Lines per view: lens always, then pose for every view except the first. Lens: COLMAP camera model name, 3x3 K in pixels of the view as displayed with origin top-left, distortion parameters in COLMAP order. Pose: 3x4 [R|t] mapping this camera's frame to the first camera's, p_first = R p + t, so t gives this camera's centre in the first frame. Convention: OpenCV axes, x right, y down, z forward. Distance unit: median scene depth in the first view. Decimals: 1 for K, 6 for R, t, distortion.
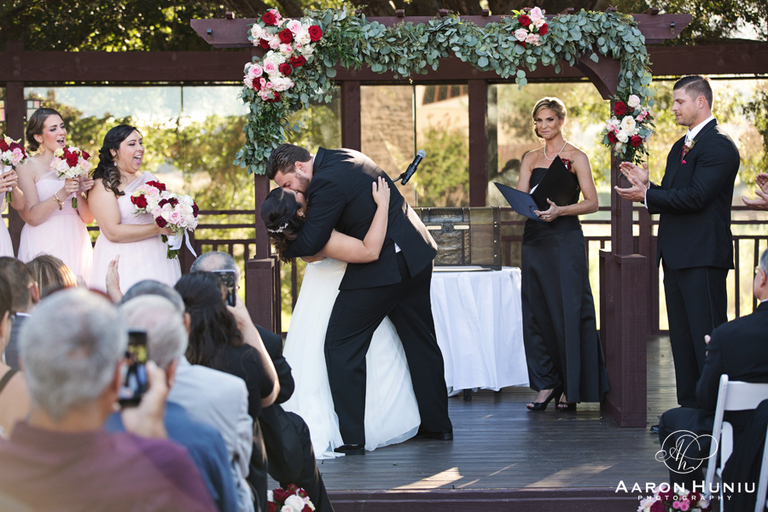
lens RADIAL K [[2158.7, 0, 384.0], [0, 2158.7, 256.0], [0, 0, 1]] dist [-0.158270, -0.280795]
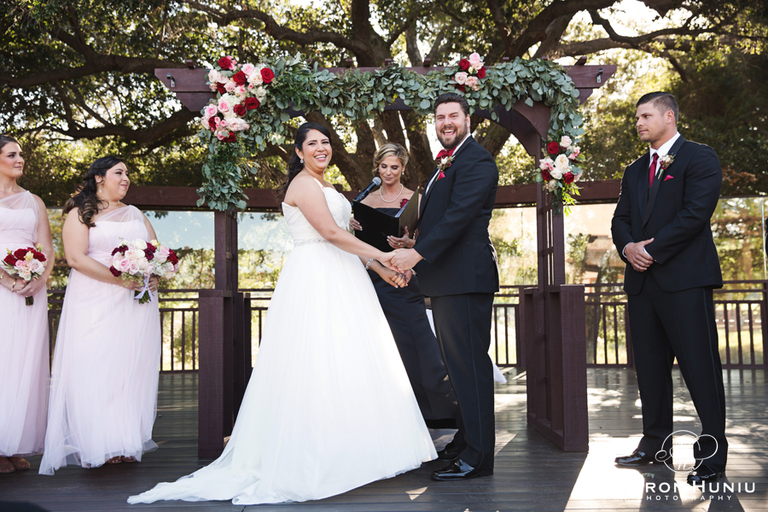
lens RADIAL K [[832.2, 0, 384.0], [0, 832.2, 256.0], [0, 0, 1]] dist [0.006412, 0.003674]
pose [[0.999898, -0.001638, 0.014190, 0.019397], [0.003027, 0.995138, -0.098442, 0.025578], [-0.013960, 0.098475, 0.995042, 0.595644]]
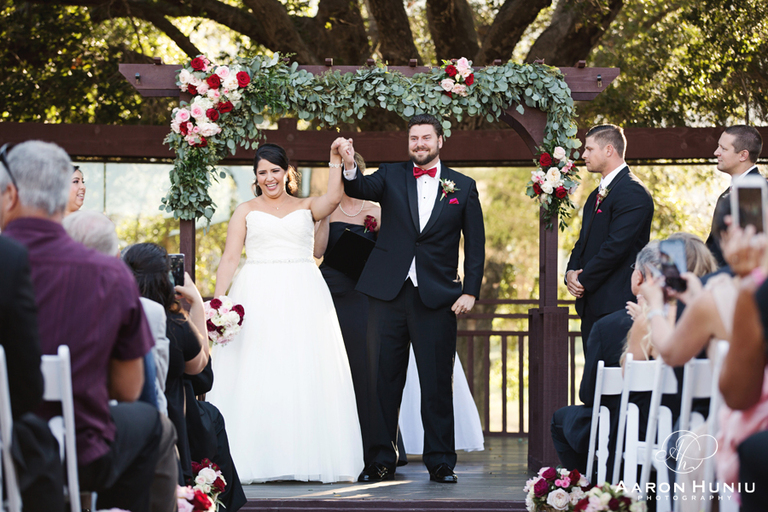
lens RADIAL K [[2685.4, 0, 384.0], [0, 2685.4, 256.0], [0, 0, 1]] dist [0.087067, -0.411205]
pose [[0.999746, 0.018247, 0.013240, 0.018684], [-0.017252, 0.997279, -0.071677, 0.067433], [-0.014512, 0.071431, 0.997340, -0.245871]]
